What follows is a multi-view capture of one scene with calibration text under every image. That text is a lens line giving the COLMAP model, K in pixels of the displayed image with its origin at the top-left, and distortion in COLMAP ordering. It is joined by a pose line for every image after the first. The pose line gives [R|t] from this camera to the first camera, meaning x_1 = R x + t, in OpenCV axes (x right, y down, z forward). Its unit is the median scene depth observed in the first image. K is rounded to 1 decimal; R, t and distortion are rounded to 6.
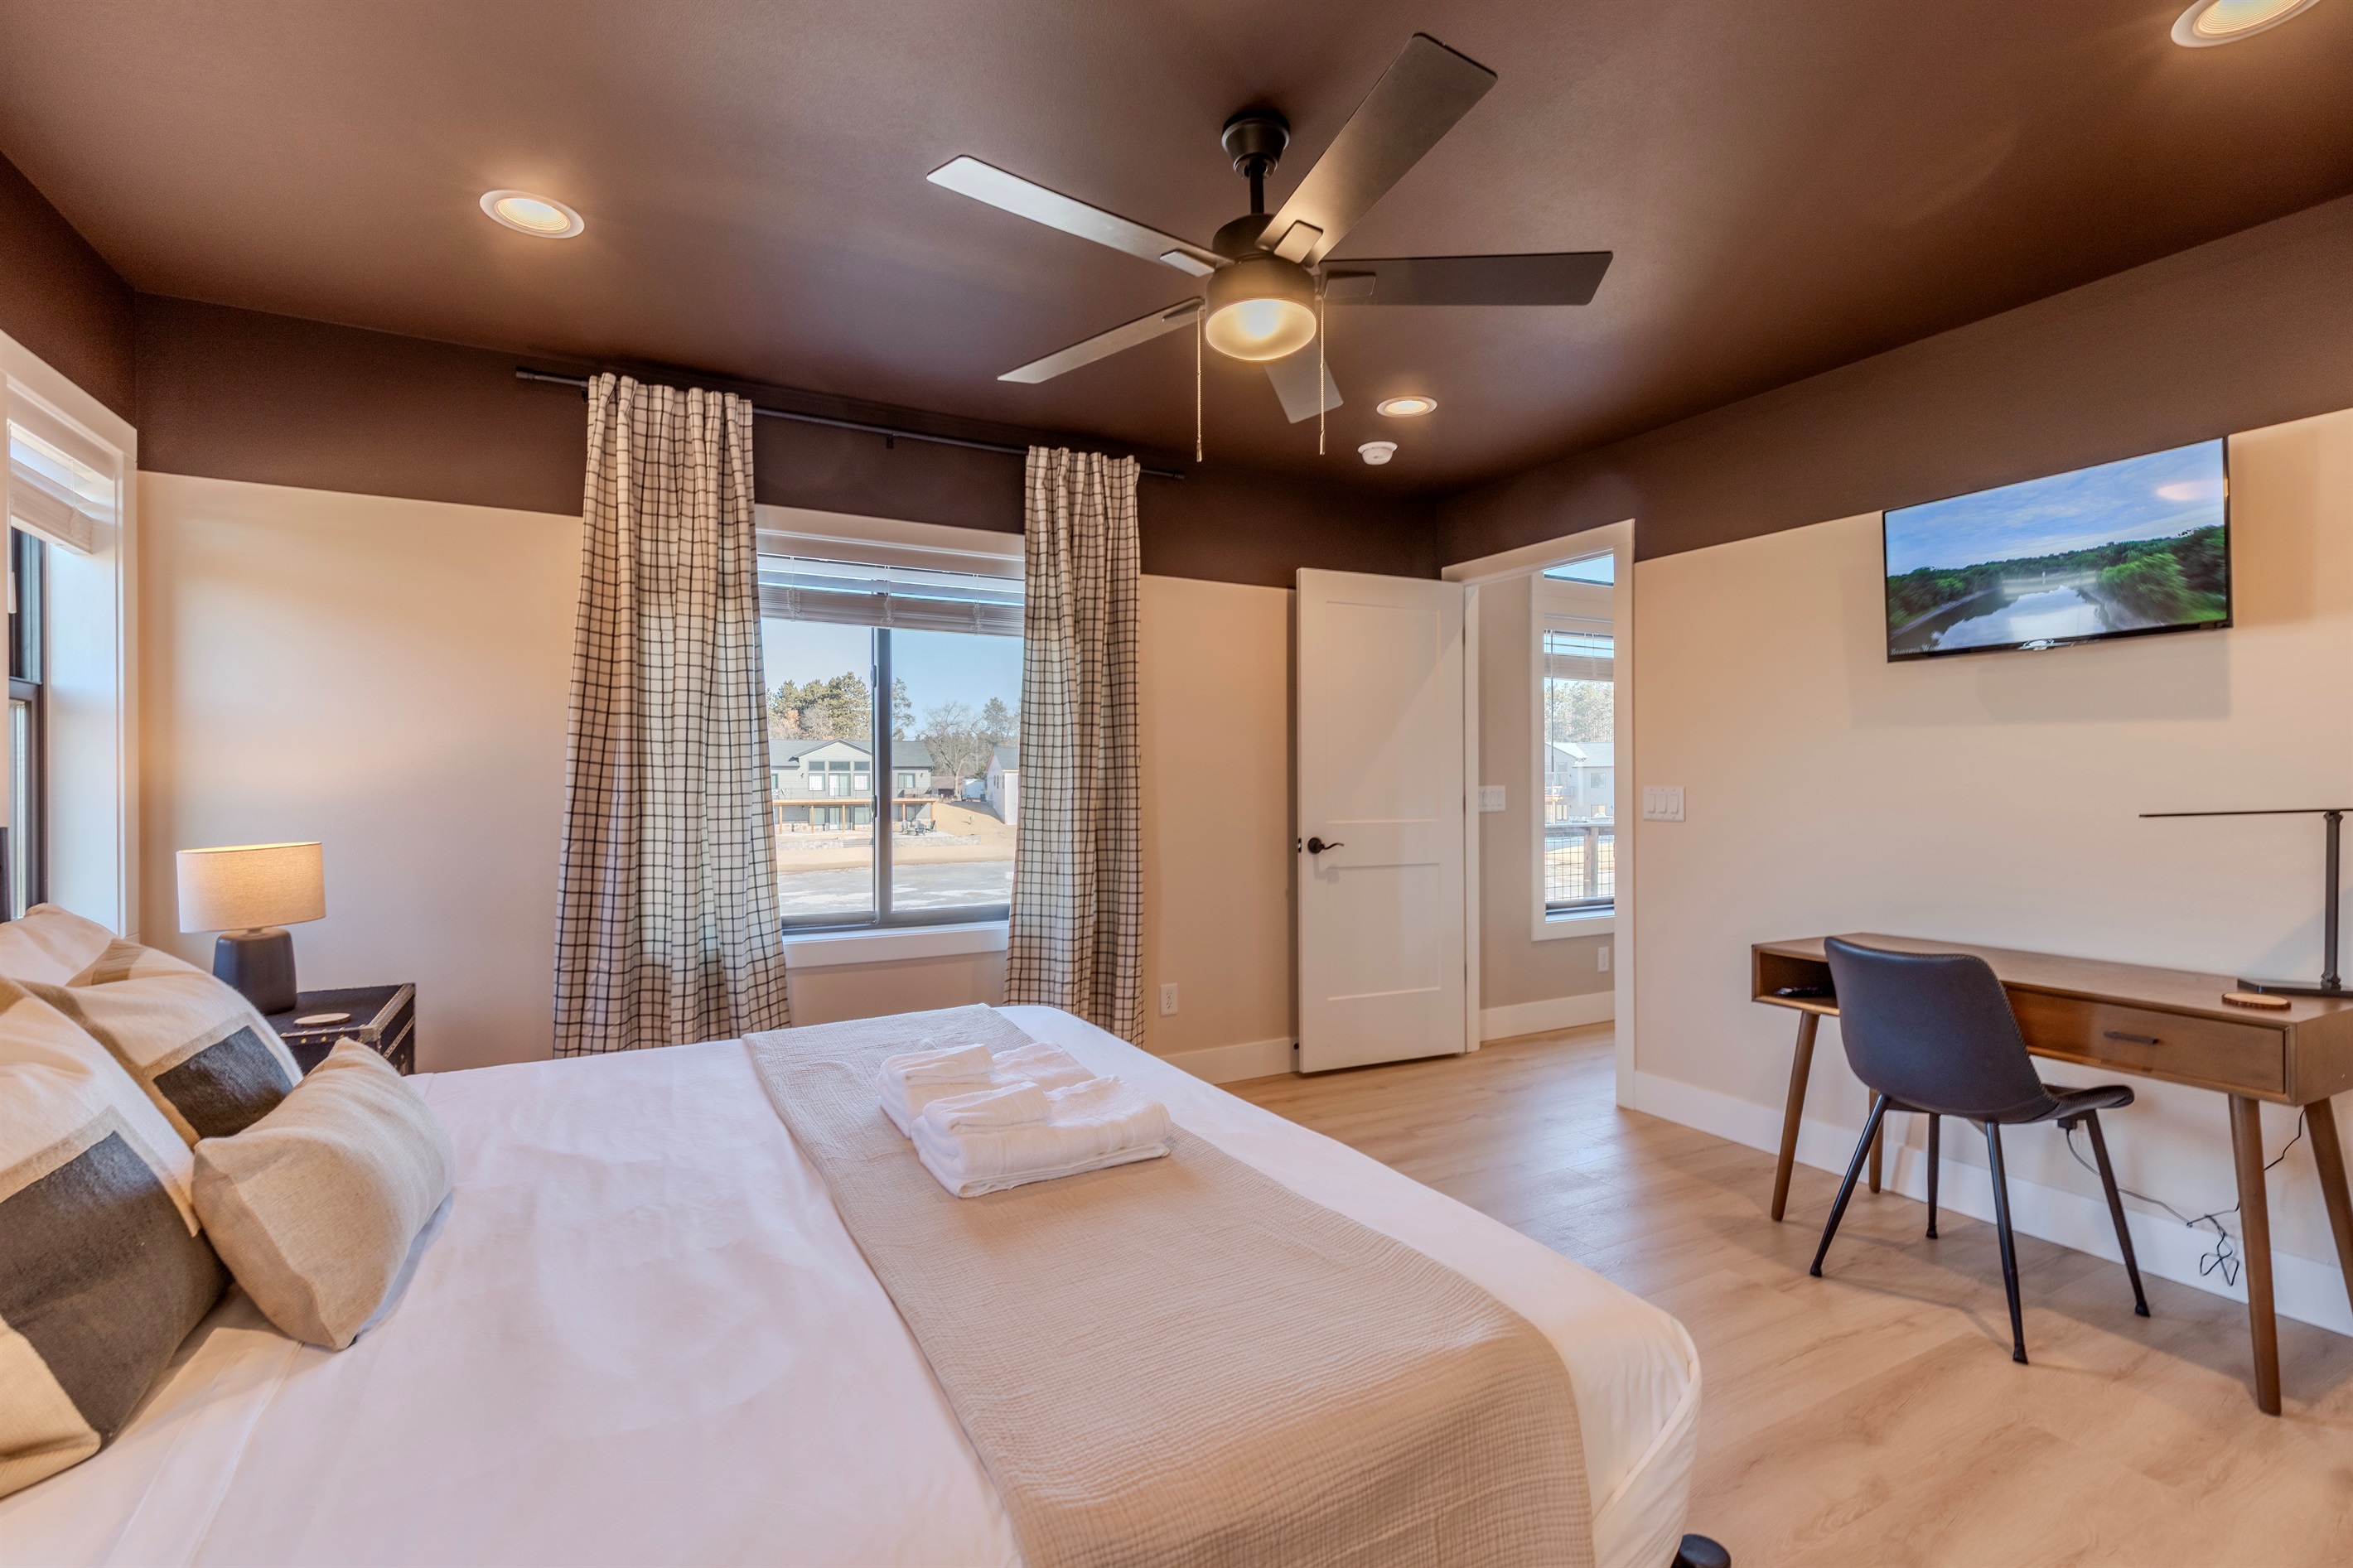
lens RADIAL K [[1058.8, 0, 1195.2], [0, 1058.8, 787.6], [0, 0, 1]] dist [-0.001035, -0.000061]
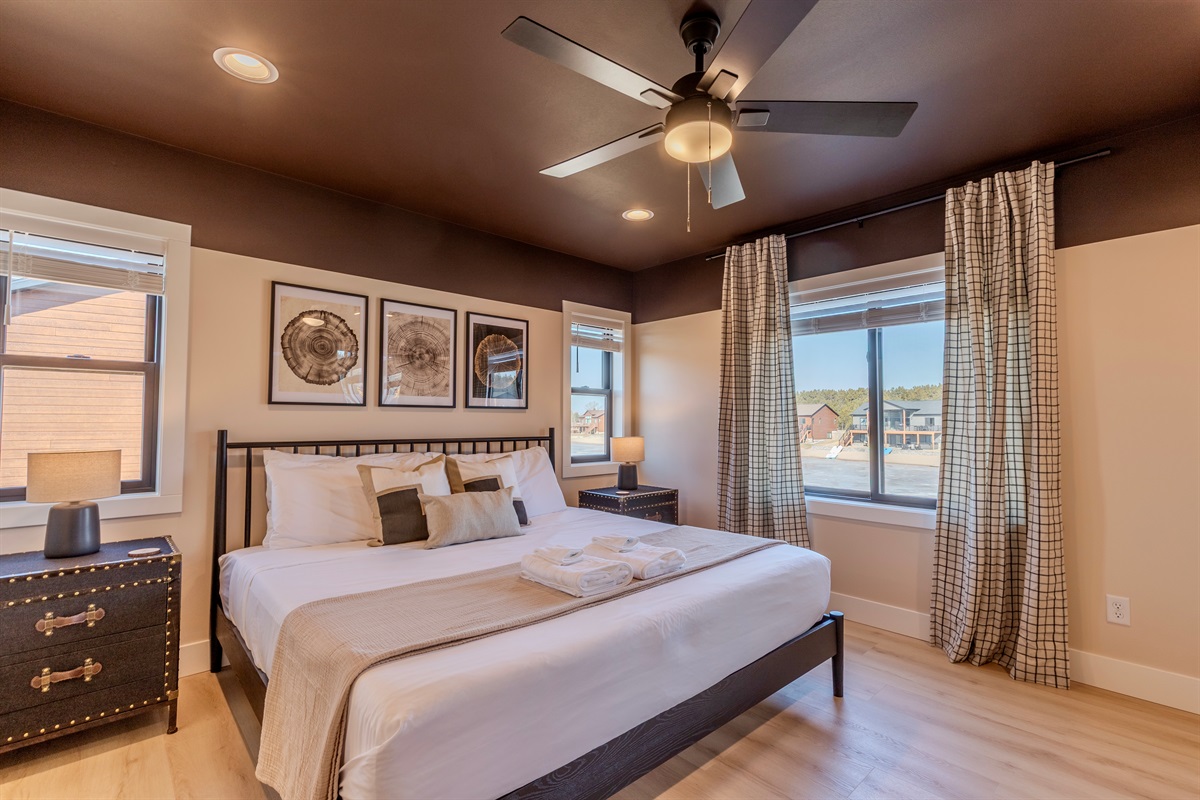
lens RADIAL K [[540.1, 0, 609.5], [0, 540.1, 401.8], [0, 0, 1]] dist [-0.001035, -0.000061]
pose [[0.235090, -0.030286, -0.971502, 0.513571], [-0.009643, 0.999393, -0.033489, 0.003353], [0.971926, 0.017241, 0.234656, 0.416290]]
